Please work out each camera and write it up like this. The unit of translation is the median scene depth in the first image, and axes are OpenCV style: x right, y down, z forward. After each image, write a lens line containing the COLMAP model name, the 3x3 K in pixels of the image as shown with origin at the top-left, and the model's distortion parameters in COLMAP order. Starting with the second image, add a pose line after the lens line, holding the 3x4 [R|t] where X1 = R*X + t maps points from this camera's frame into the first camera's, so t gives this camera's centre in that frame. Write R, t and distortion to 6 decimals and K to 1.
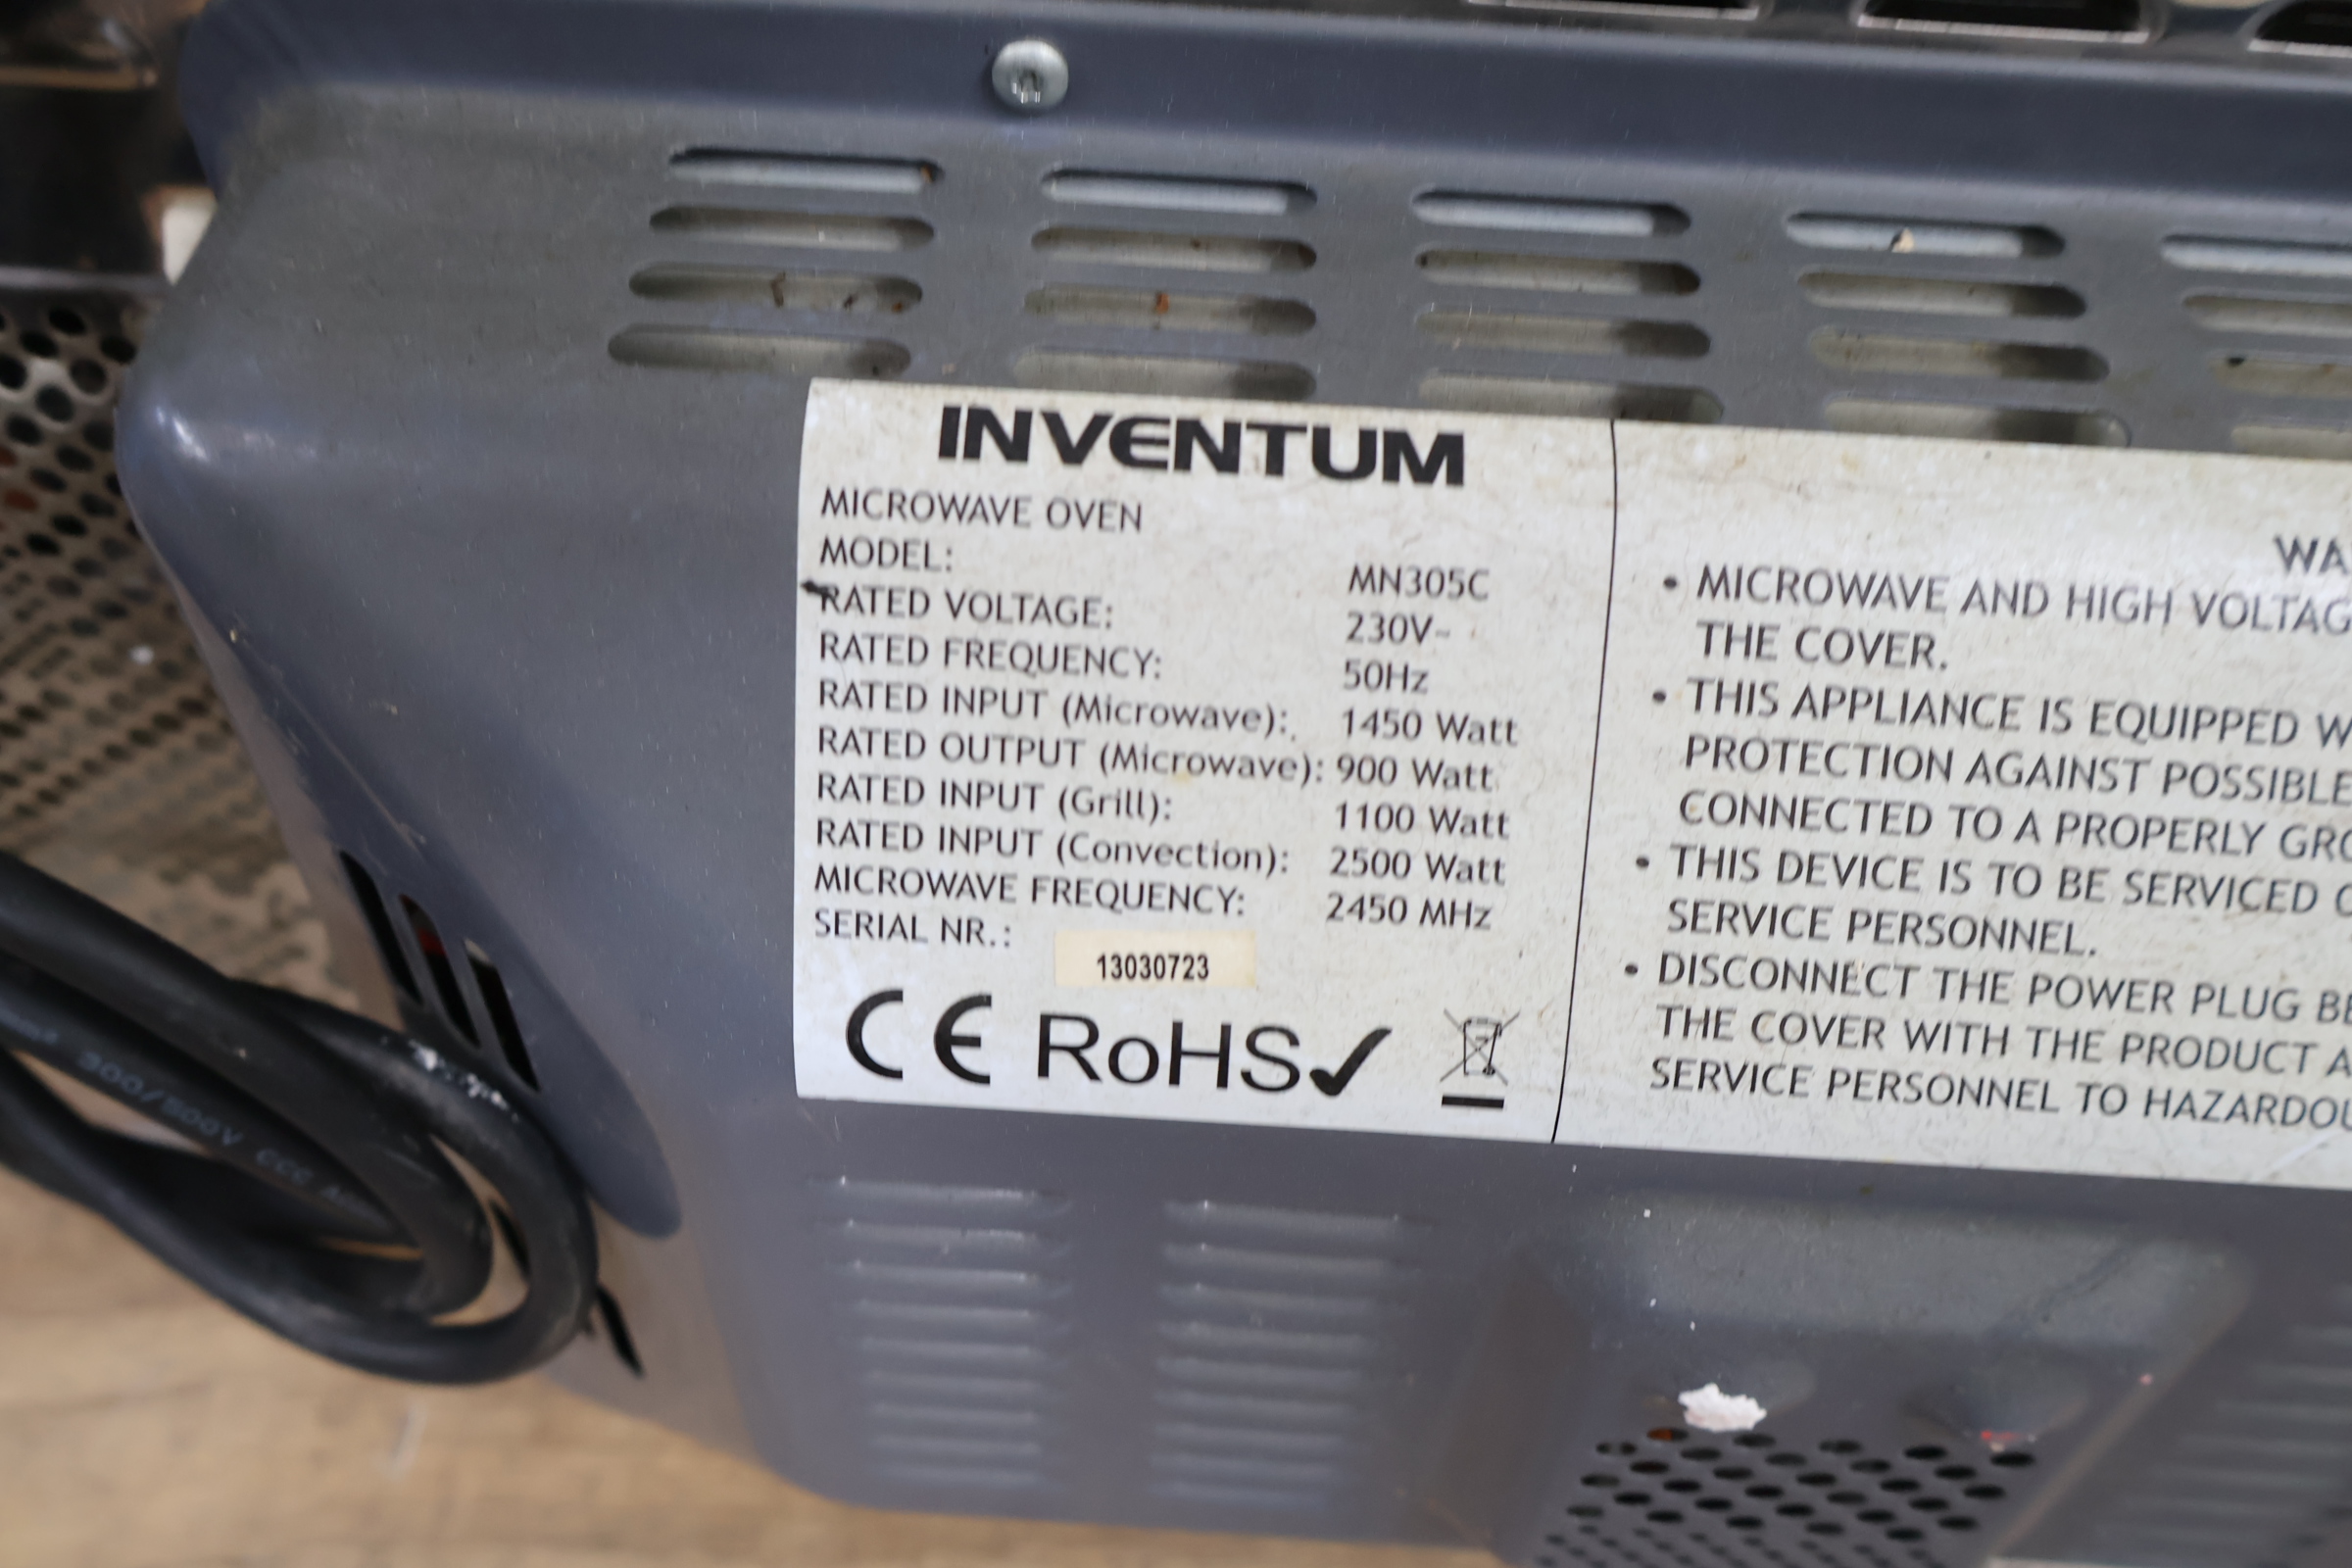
lens RADIAL K [[2138.9, 0, 1182.6], [0, 2138.9, 791.1], [0, 0, 1]] dist [-0.002179, 0.000000]
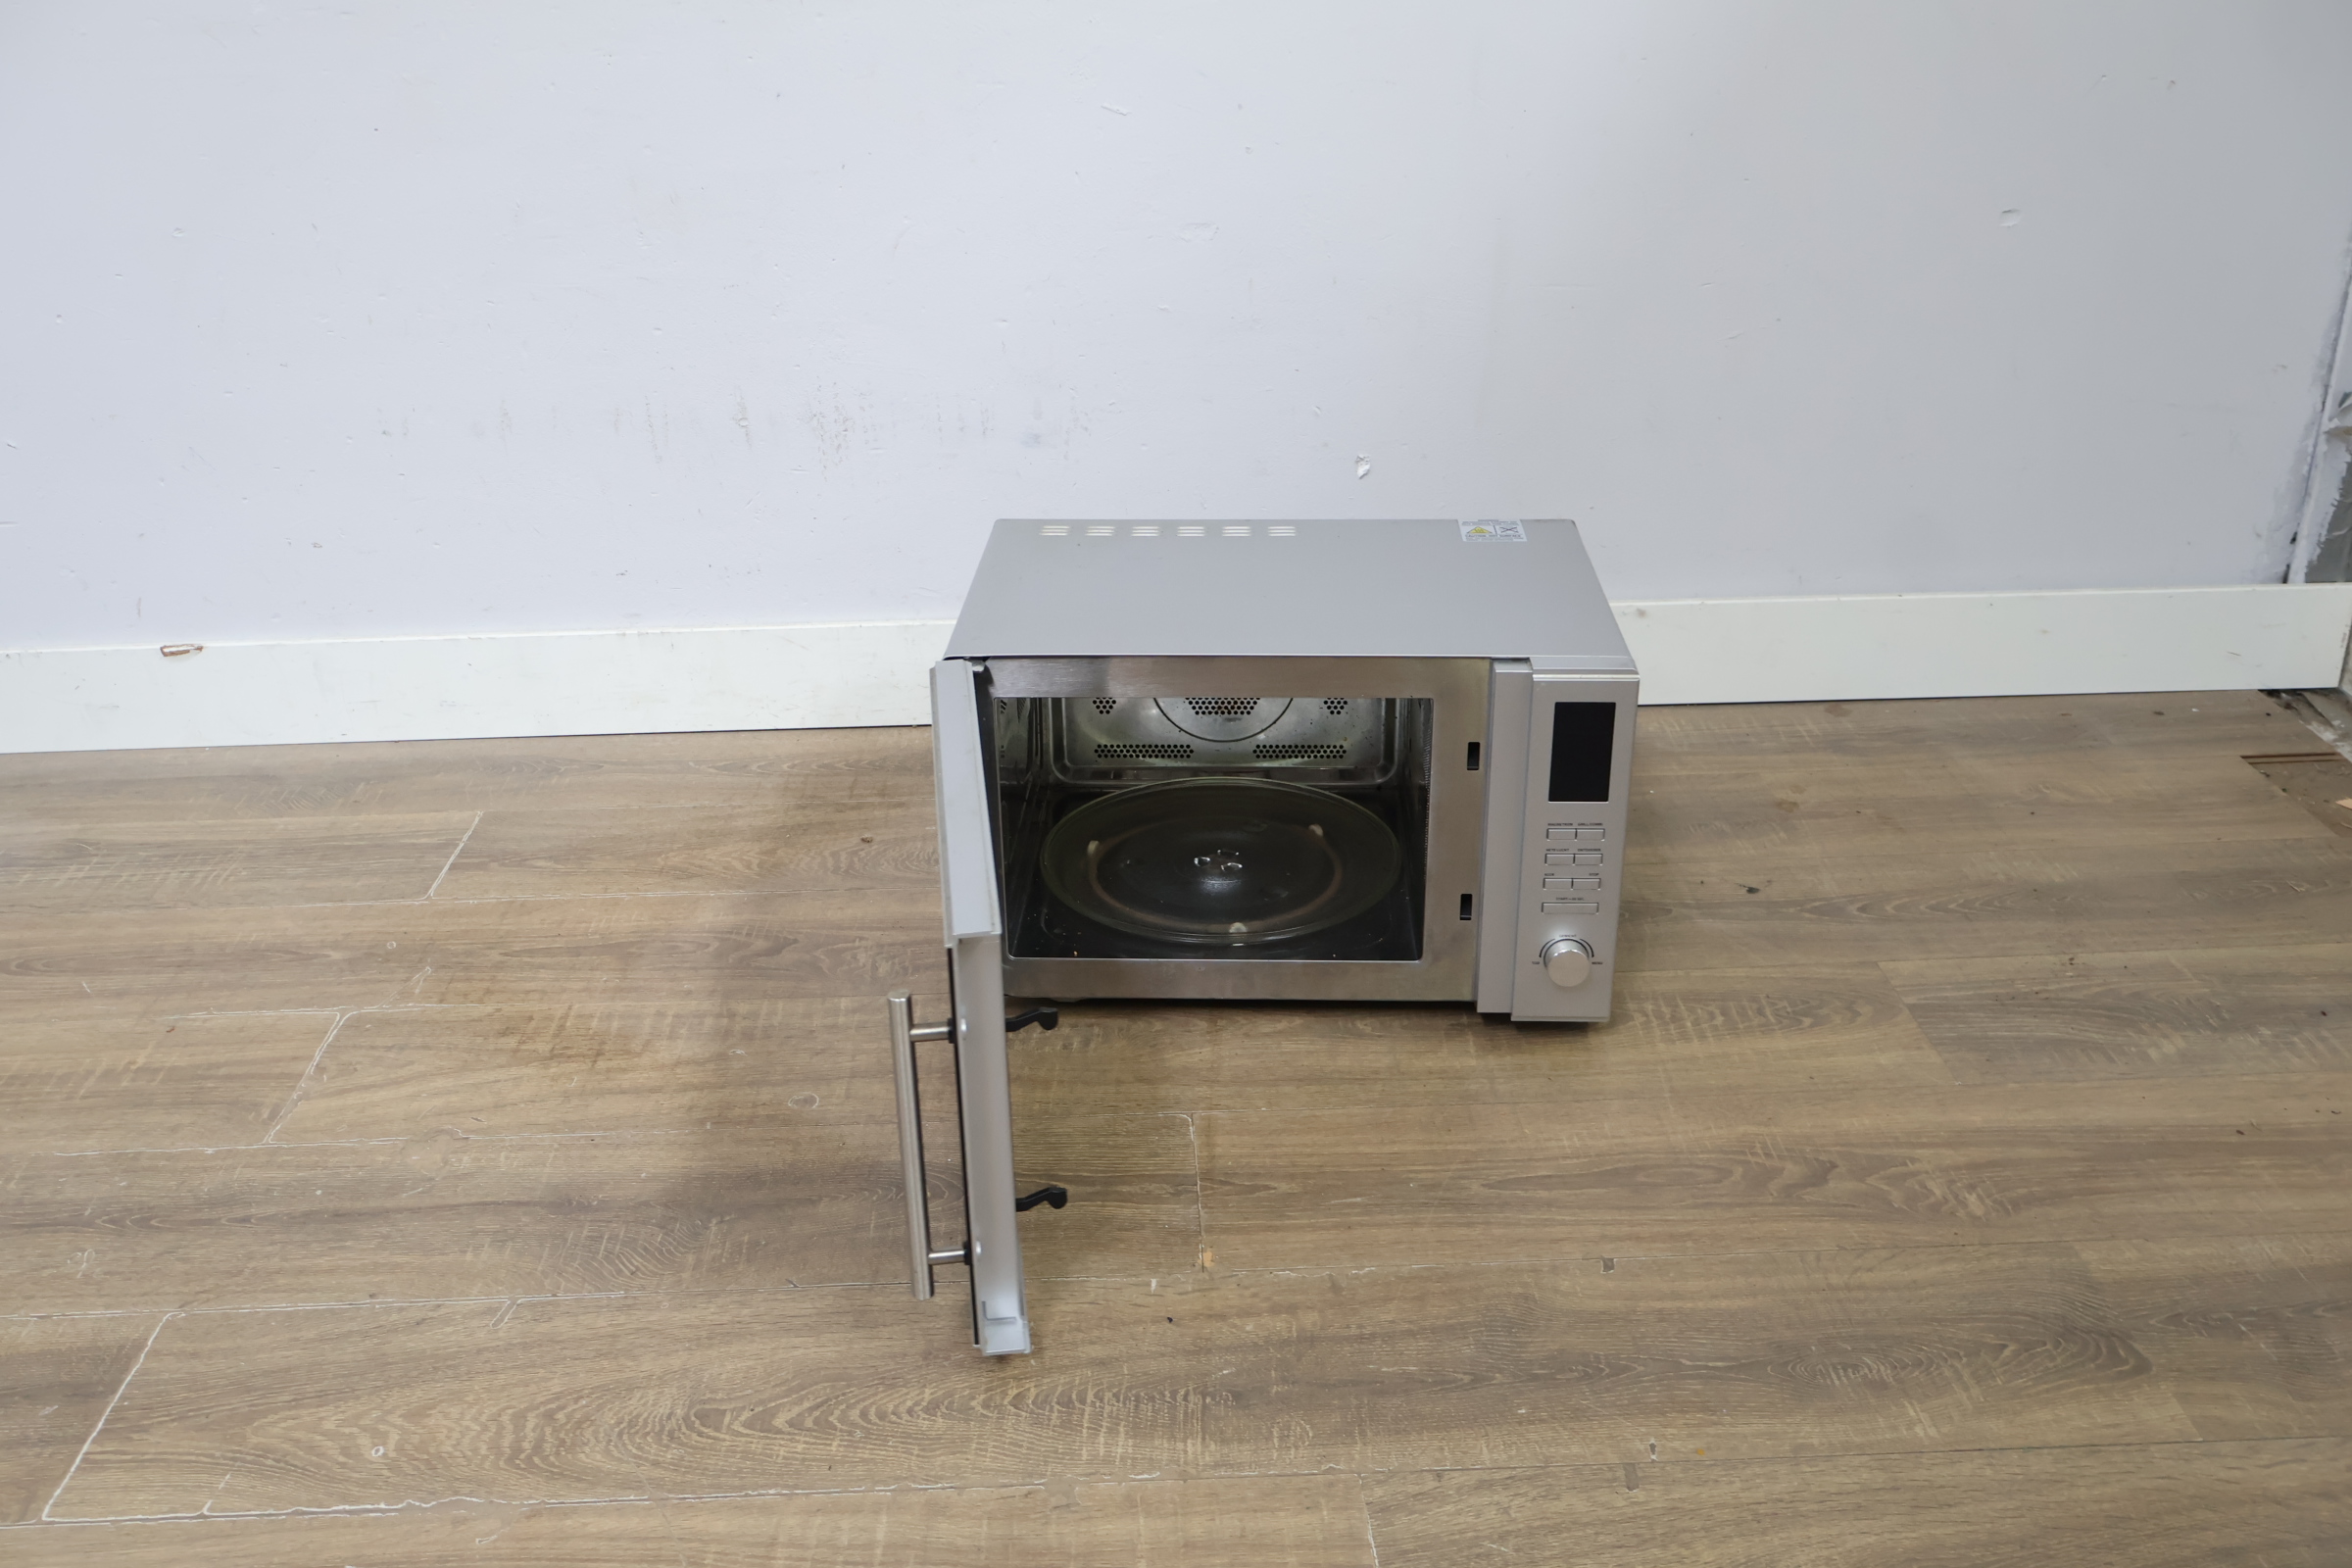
lens RADIAL K [[2138.9, 0, 1177.0], [0, 2138.9, 791.7], [0, 0, 1]] dist [-0.002179, 0.000000]
pose [[0.995634, -0.087571, 0.032329, 1.334017], [0.093023, 0.901863, -0.421889, 3.184080], [0.007789, 0.423054, 0.906071, -5.608434]]
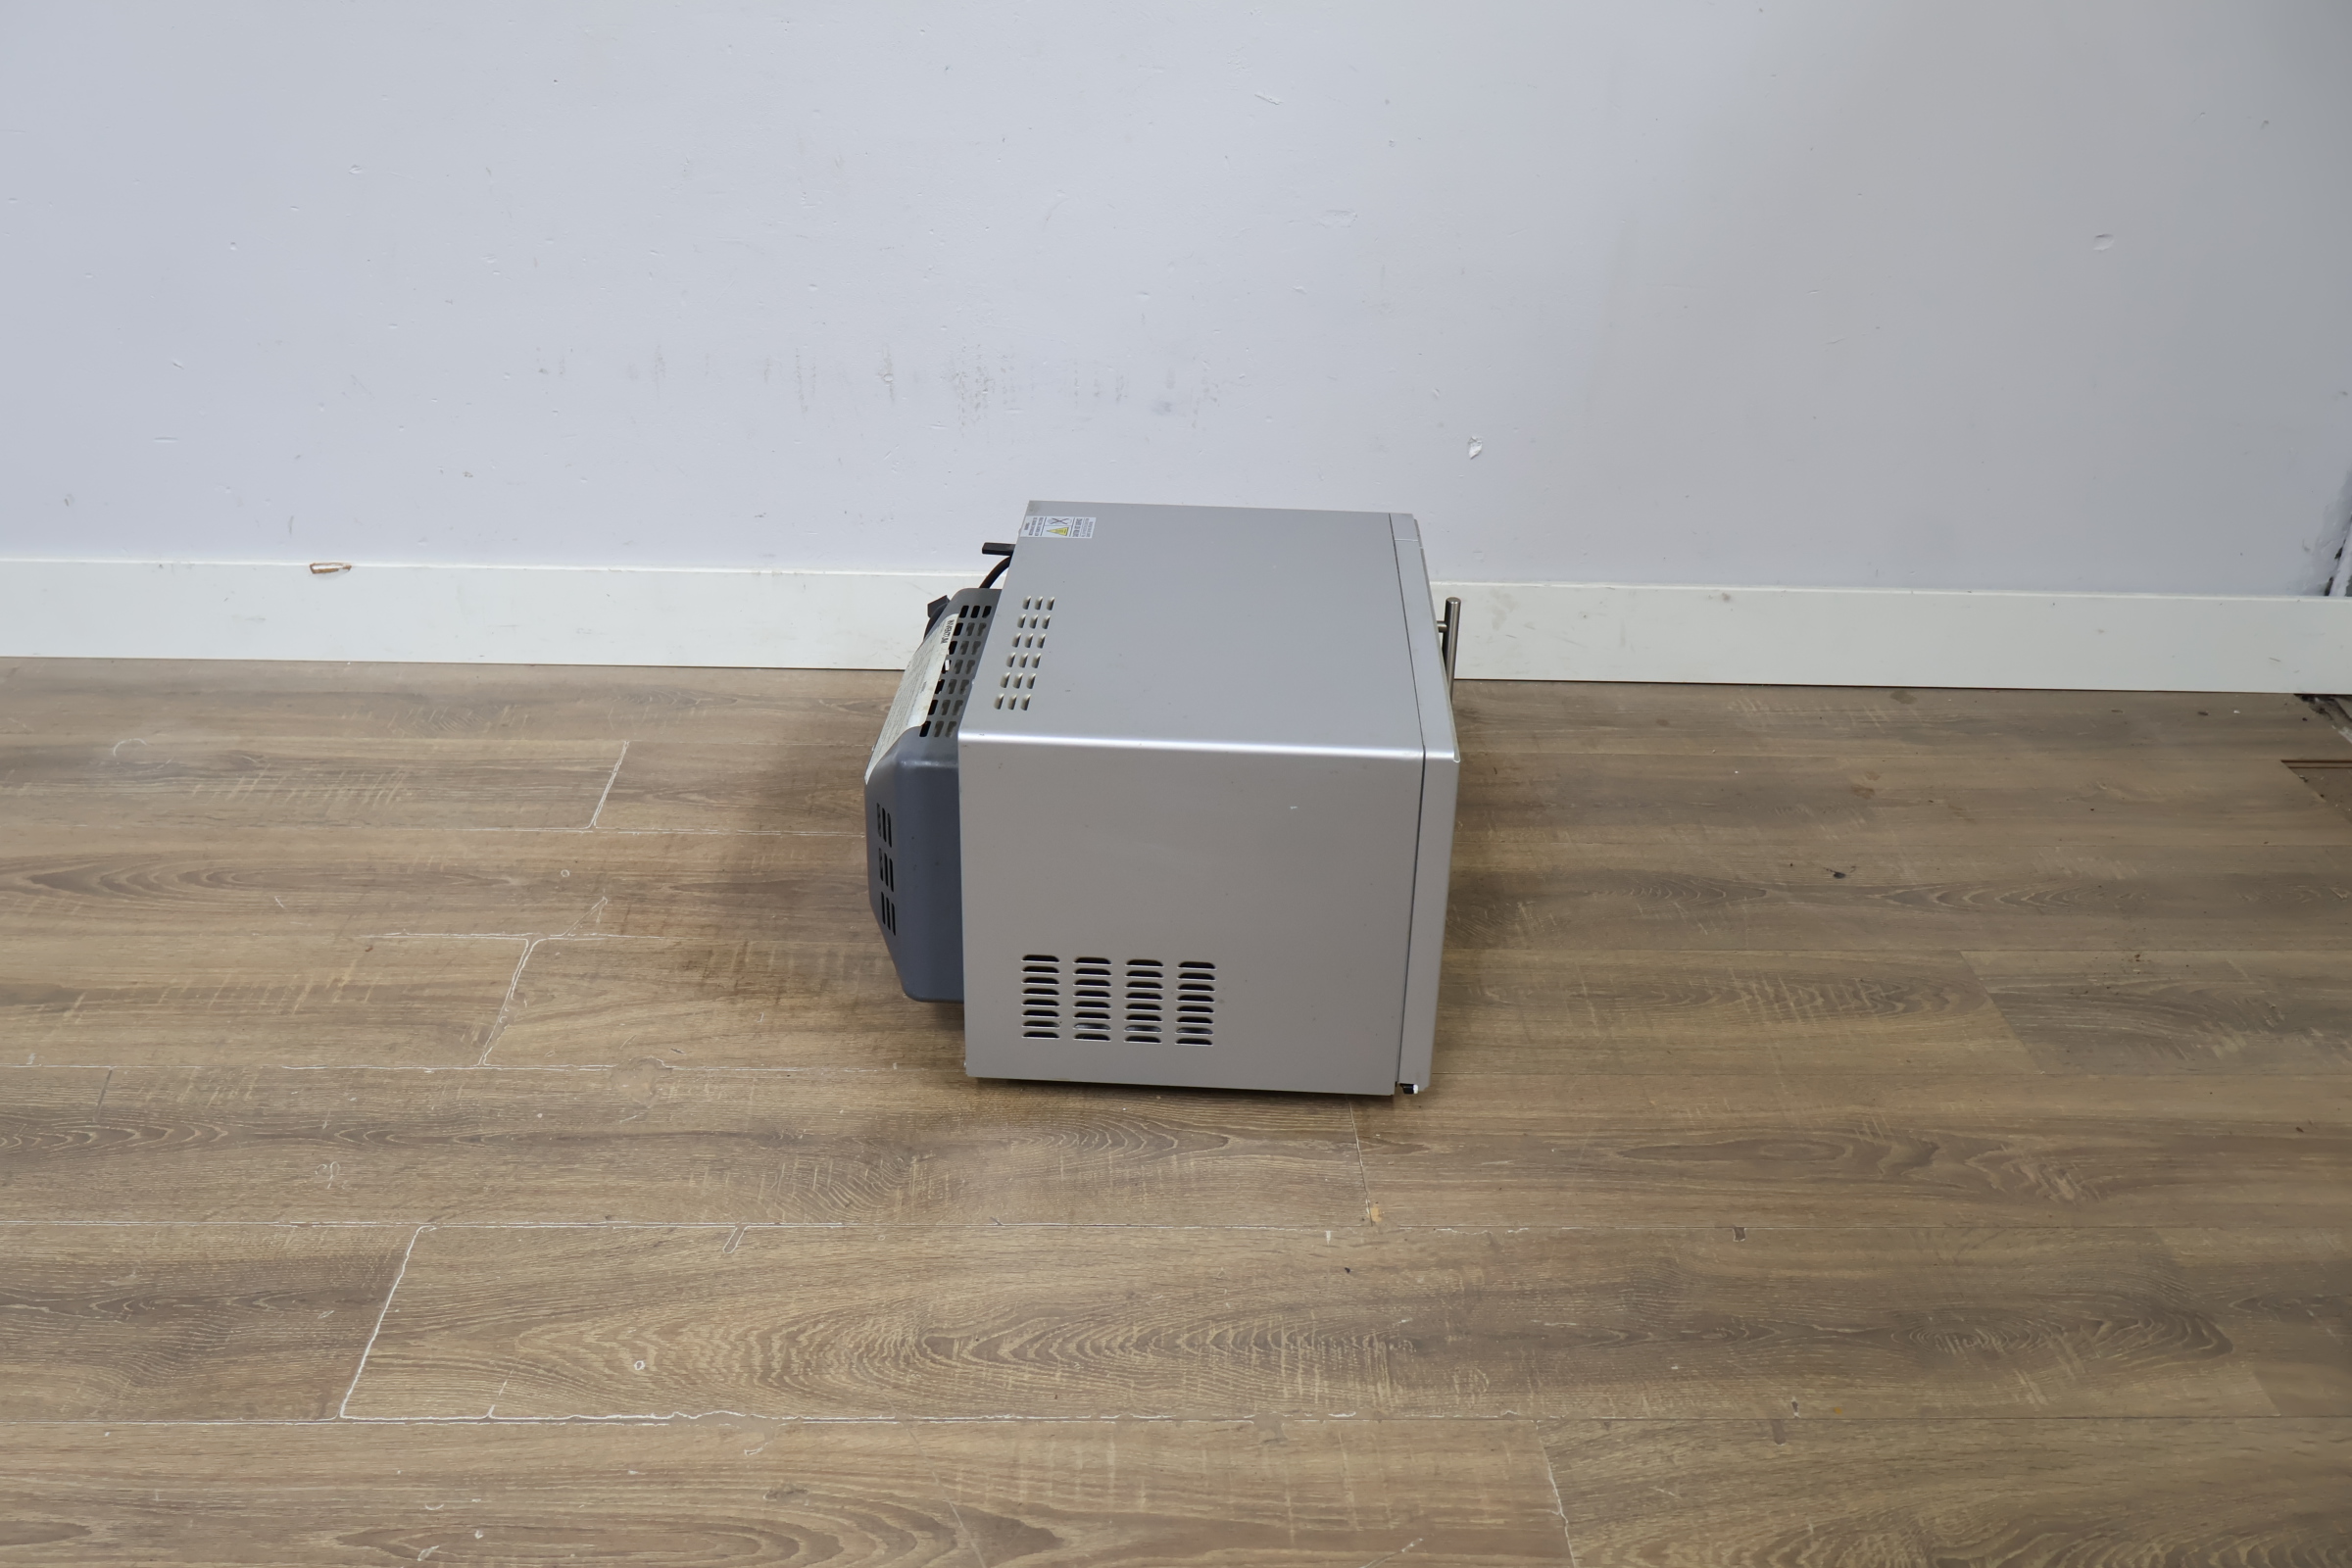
lens RADIAL K [[2138.9, 0, 1163.5], [0, 2138.9, 772.7], [0, 0, 1]] dist [-0.002179, 0.000000]
pose [[0.997435, -0.044742, 0.055864, 0.433003], [0.062580, 0.923961, -0.377331, 3.007343], [-0.034734, 0.379860, 0.924392, -6.254691]]
